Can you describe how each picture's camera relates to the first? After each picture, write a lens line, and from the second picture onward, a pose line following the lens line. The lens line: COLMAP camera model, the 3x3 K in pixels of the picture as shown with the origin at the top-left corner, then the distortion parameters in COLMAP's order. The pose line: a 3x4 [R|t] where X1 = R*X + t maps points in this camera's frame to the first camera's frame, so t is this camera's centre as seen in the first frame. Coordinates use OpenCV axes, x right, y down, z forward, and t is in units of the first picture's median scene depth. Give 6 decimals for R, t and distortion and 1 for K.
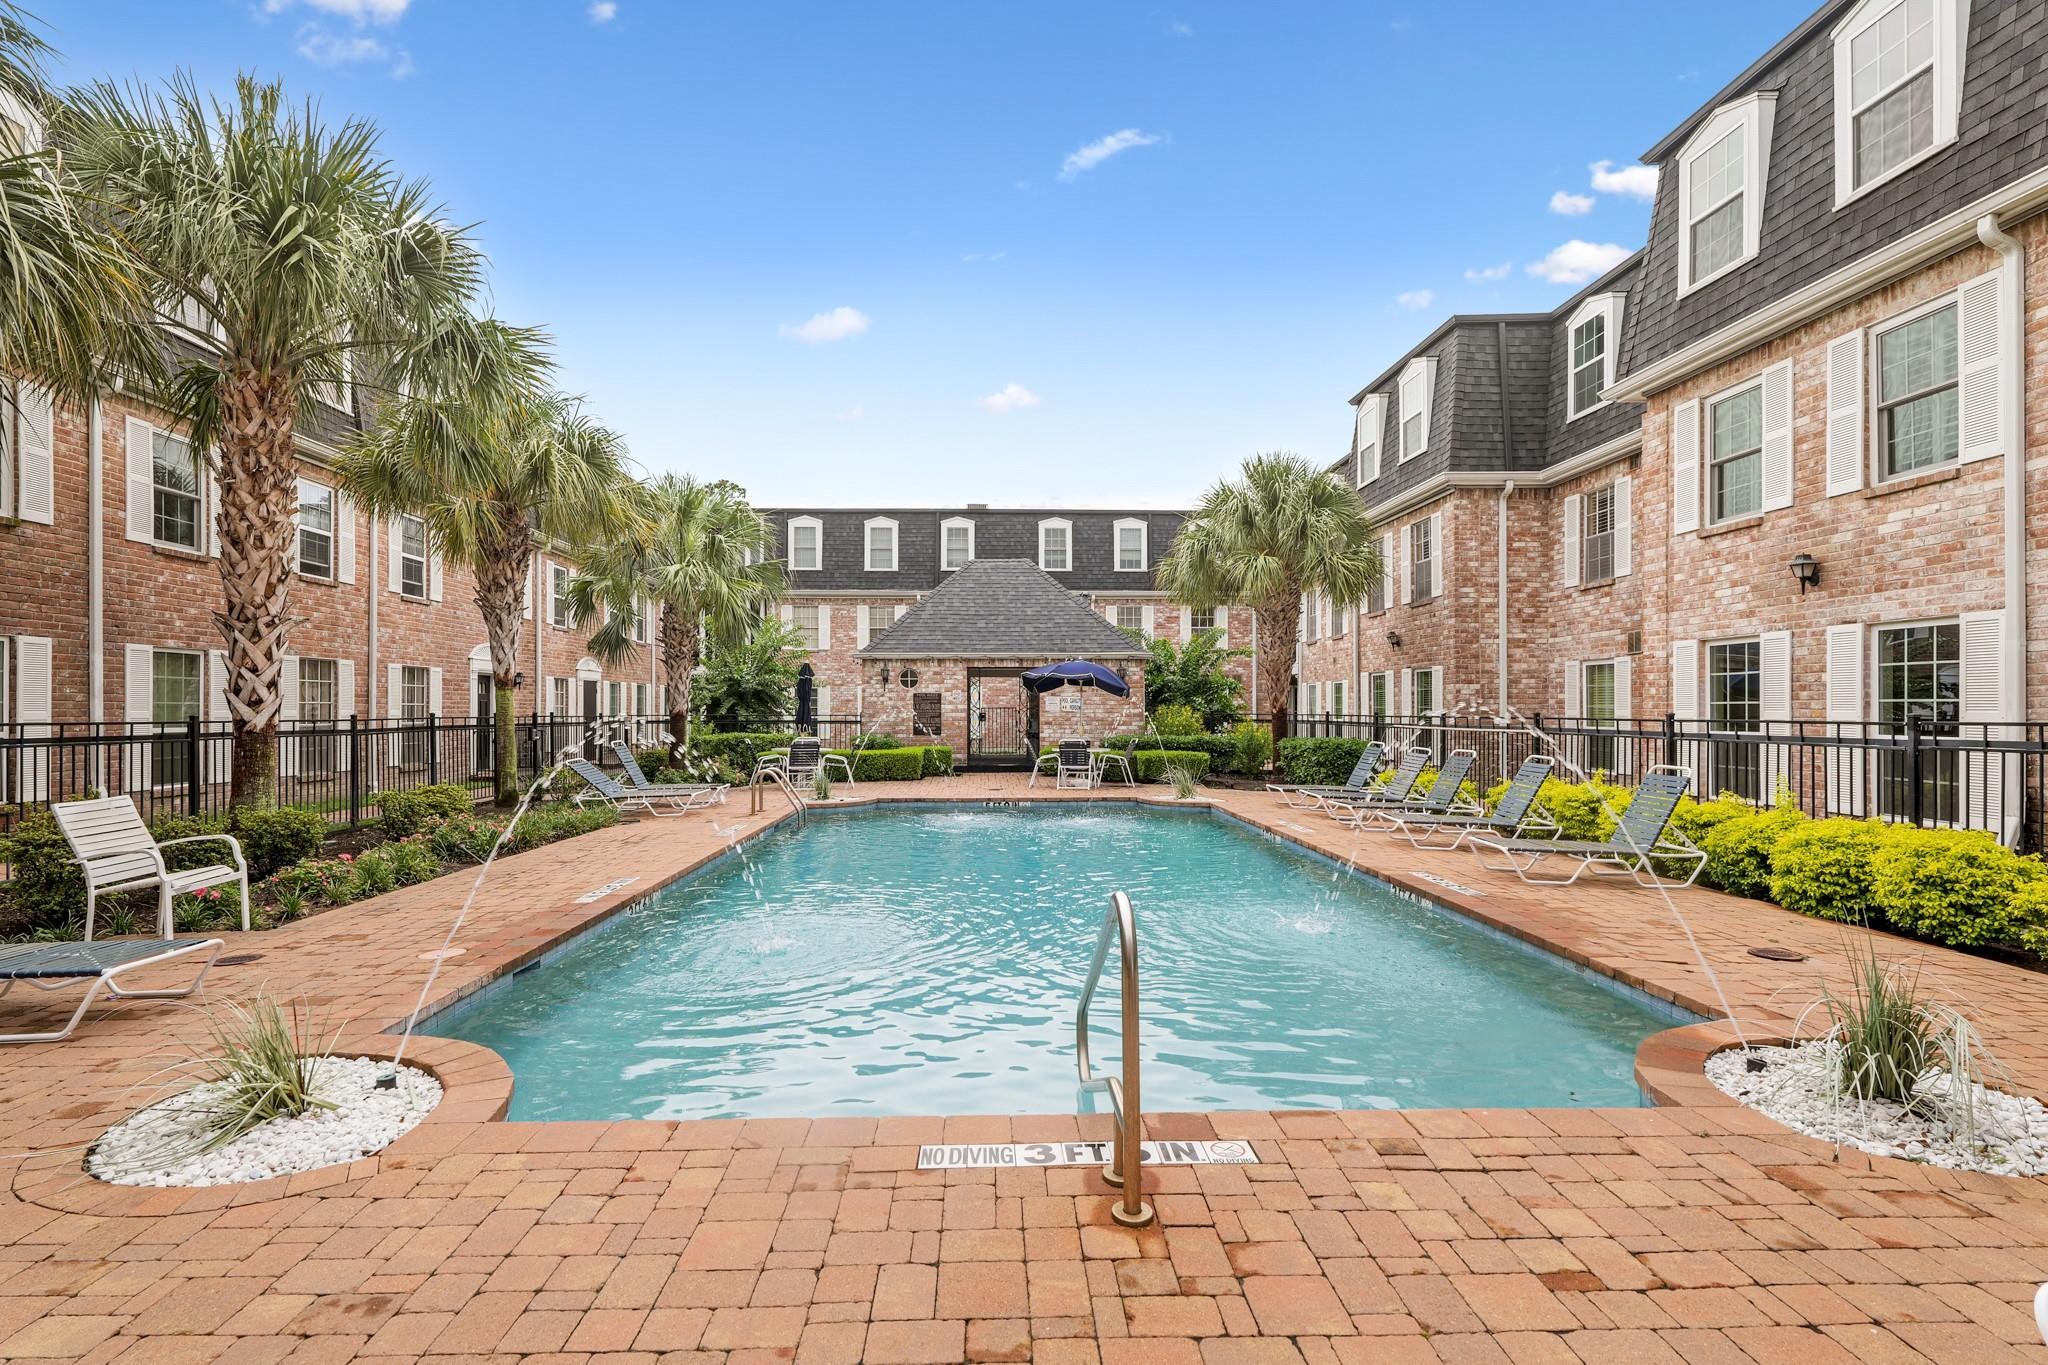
lens RADIAL K [[959.4, 0, 1025.2], [0, 959.4, 703.6], [0, 0, 1]] dist [0.000164, 0.000640]
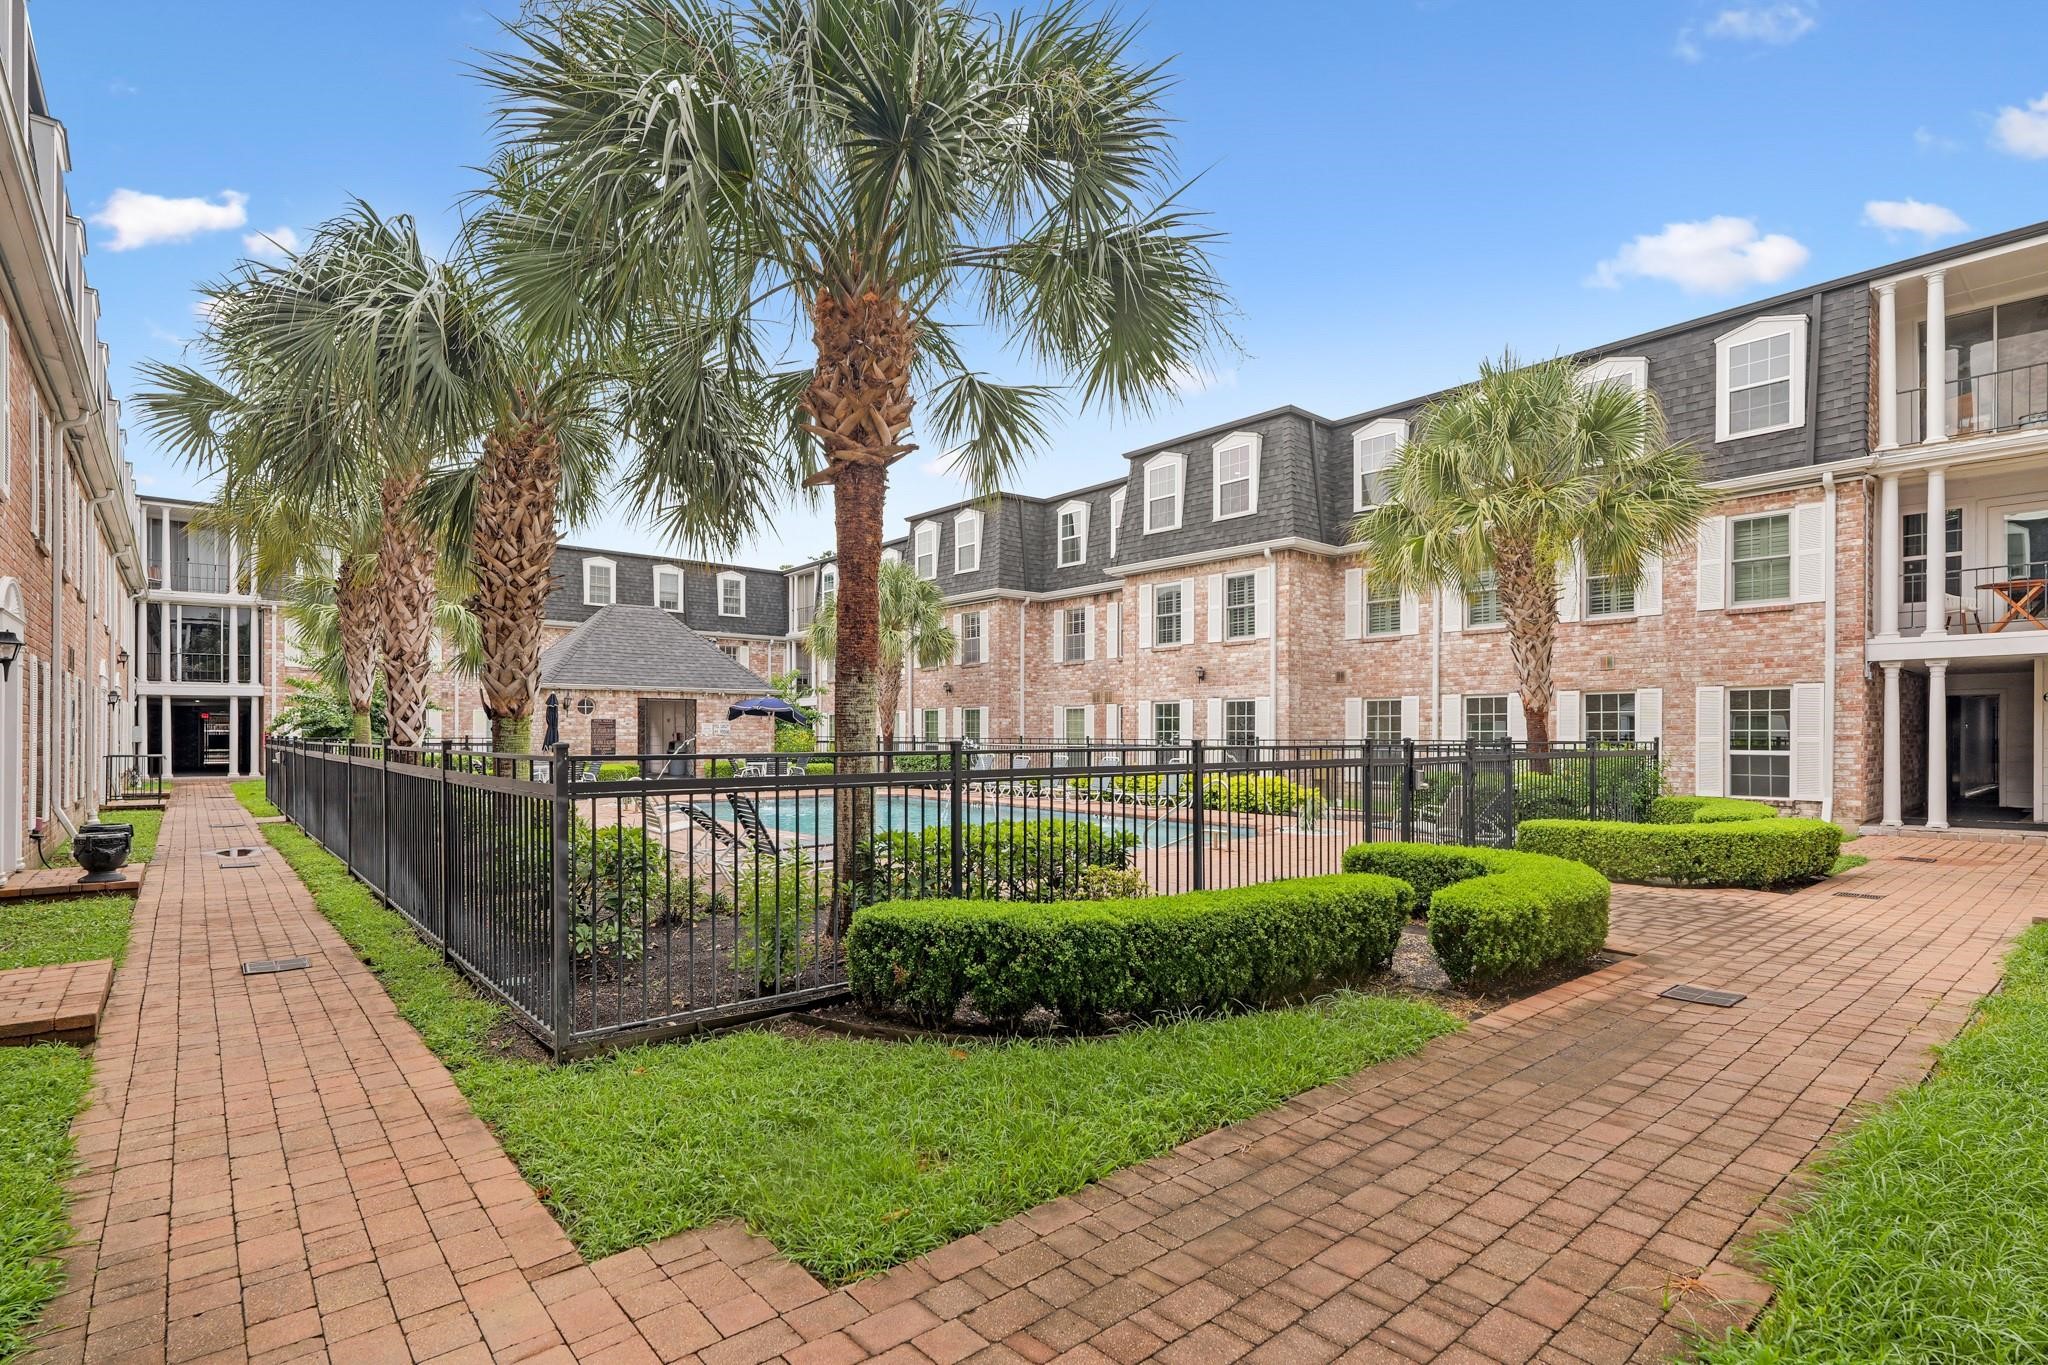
lens RADIAL K [[959.4, 0, 1025.2], [0, 959.4, 703.6], [0, 0, 1]] dist [0.000164, 0.000640]
pose [[0.780842, 0.021829, 0.624347, -0.557927], [-0.006488, 0.999619, -0.026836, -0.002258], [-0.624695, 0.016904, 0.780686, -0.308614]]
